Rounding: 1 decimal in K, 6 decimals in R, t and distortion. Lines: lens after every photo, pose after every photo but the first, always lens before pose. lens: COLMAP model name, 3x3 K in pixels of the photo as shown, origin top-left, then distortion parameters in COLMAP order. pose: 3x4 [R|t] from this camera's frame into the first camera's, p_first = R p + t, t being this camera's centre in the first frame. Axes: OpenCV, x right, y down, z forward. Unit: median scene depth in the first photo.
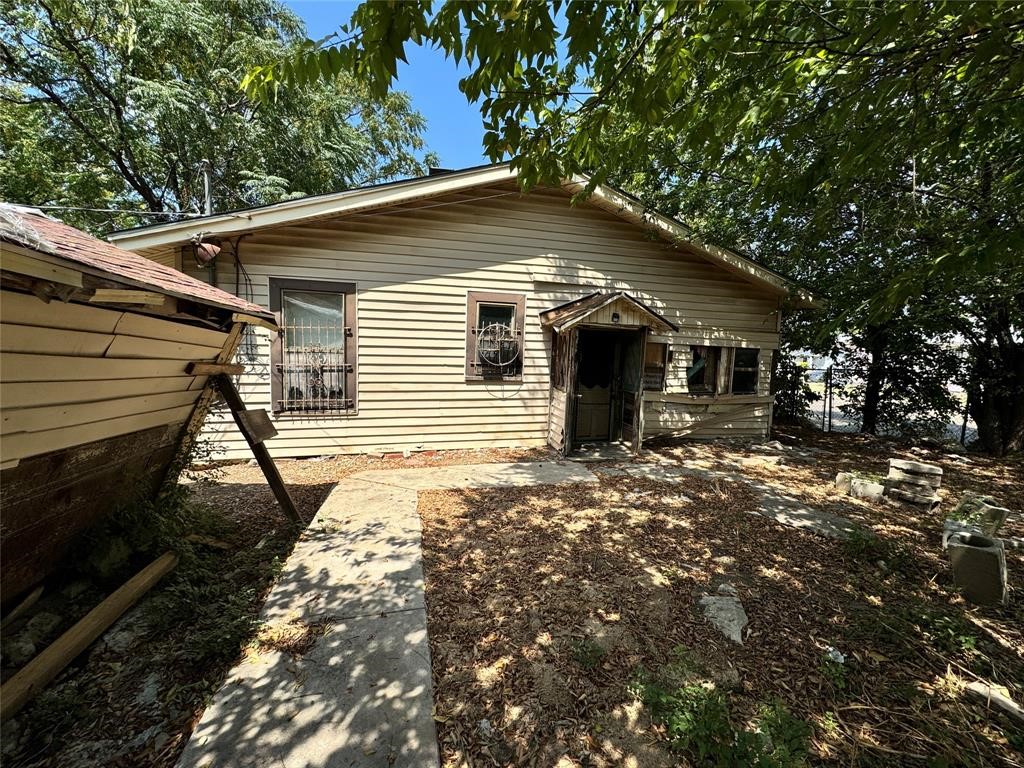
lens RADIAL K [[413.6, 0, 512.1], [0, 413.6, 384.2], [0, 0, 1]] dist [0.003543, 0.000135]
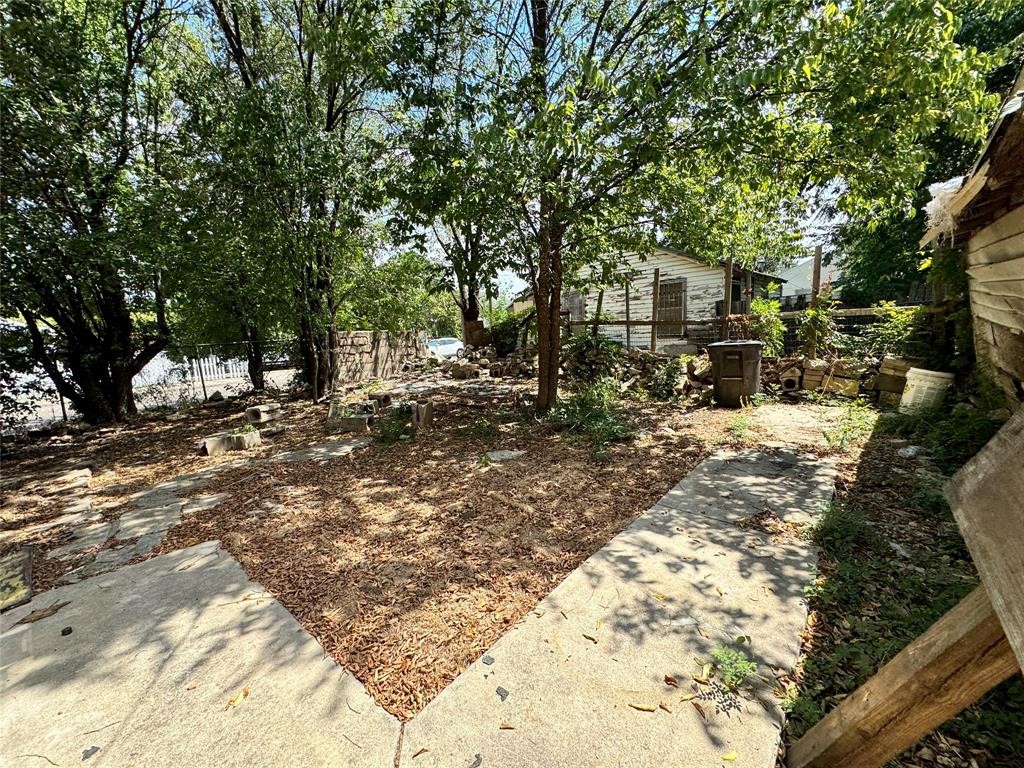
lens RADIAL K [[413.6, 0, 512.7], [0, 413.6, 384.1], [0, 0, 1]] dist [0.003543, 0.000135]
pose [[-0.574727, -0.093963, 0.812933, -0.686402], [0.110948, 0.975267, 0.191165, -0.045344], [-0.810789, 0.200061, -0.550087, 1.464587]]
